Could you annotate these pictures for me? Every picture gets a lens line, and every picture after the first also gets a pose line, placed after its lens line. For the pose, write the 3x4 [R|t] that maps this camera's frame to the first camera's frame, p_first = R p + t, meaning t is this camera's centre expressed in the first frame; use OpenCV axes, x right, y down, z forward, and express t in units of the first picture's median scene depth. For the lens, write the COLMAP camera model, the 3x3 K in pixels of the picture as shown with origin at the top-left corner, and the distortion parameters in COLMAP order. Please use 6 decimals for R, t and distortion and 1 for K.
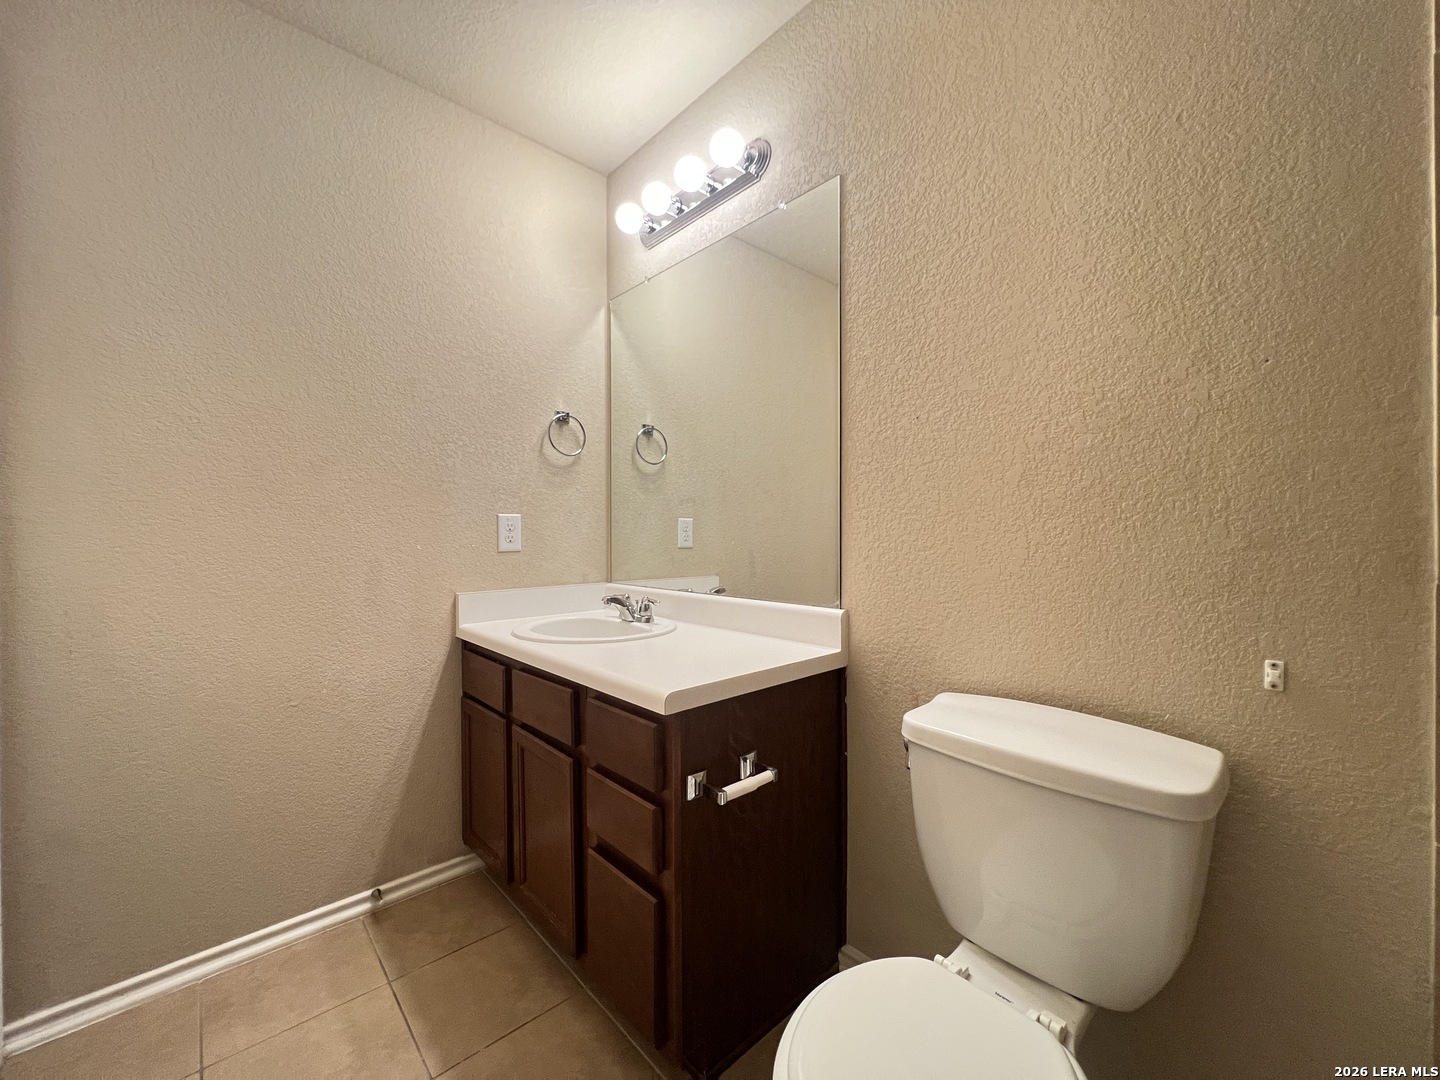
lens RADIAL K [[575.5, 0, 724.4], [0, 575.5, 536.7], [0, 0, 1]] dist [-0.000801, -0.000015]
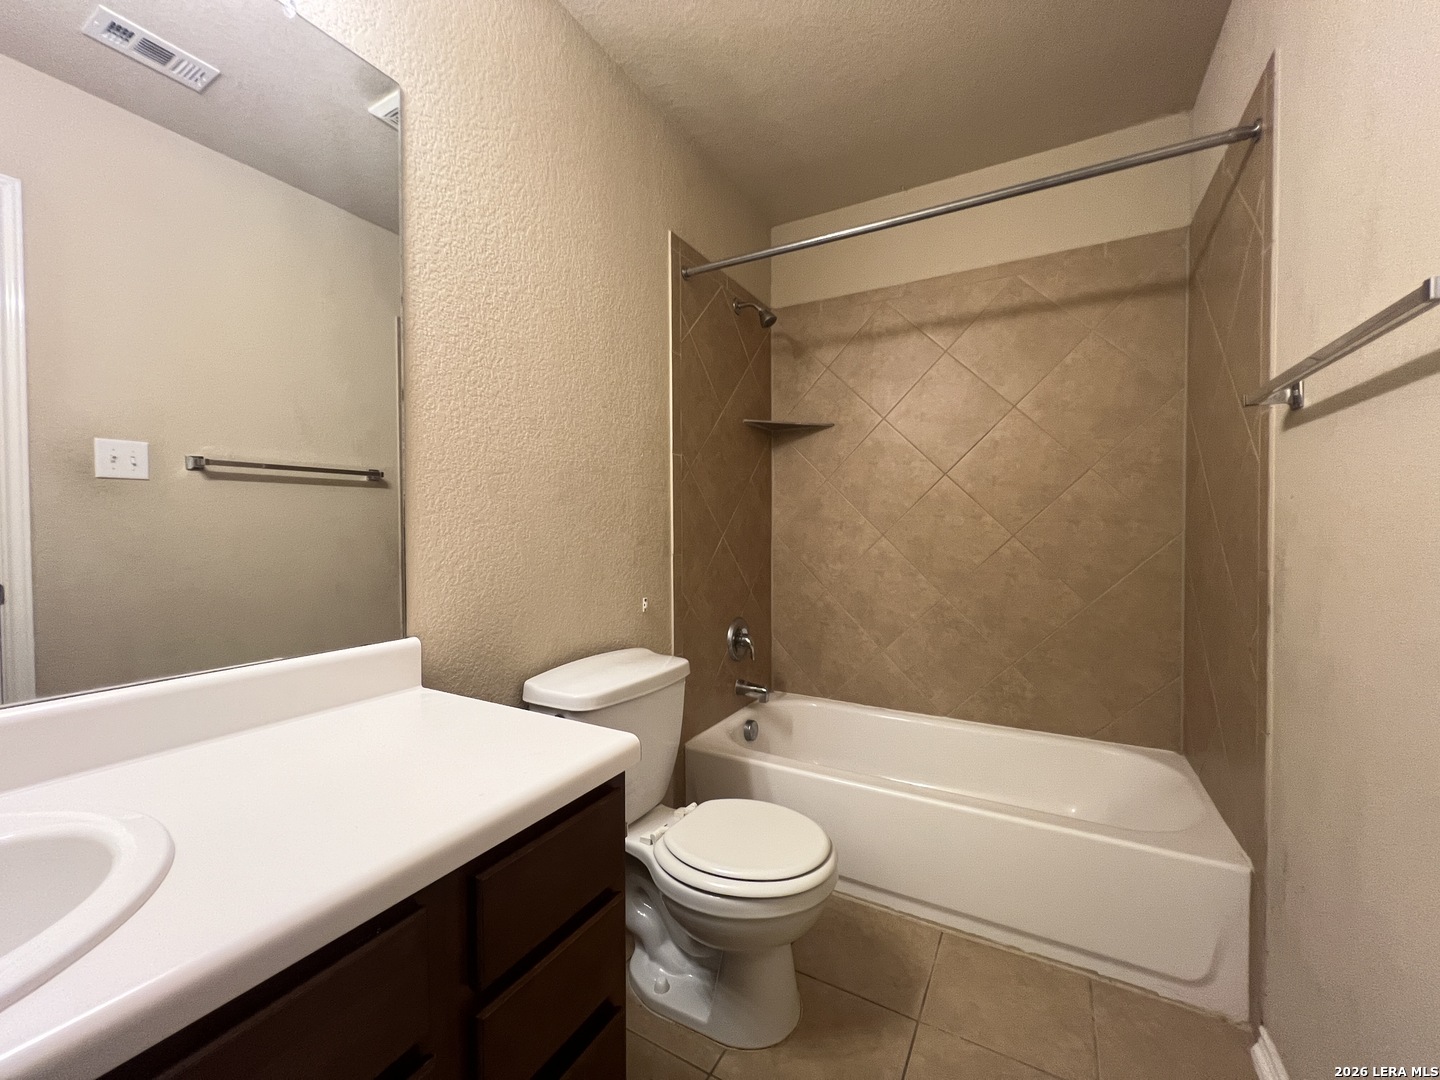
lens RADIAL K [[575.5, 0, 724.4], [0, 575.5, 536.7], [0, 0, 1]] dist [-0.000801, -0.000015]
pose [[-0.305453, -0.010158, 0.952153, -0.725976], [0.010332, 0.999849, 0.013981, -0.021531], [-0.952151, 0.014108, -0.305302, 0.872265]]
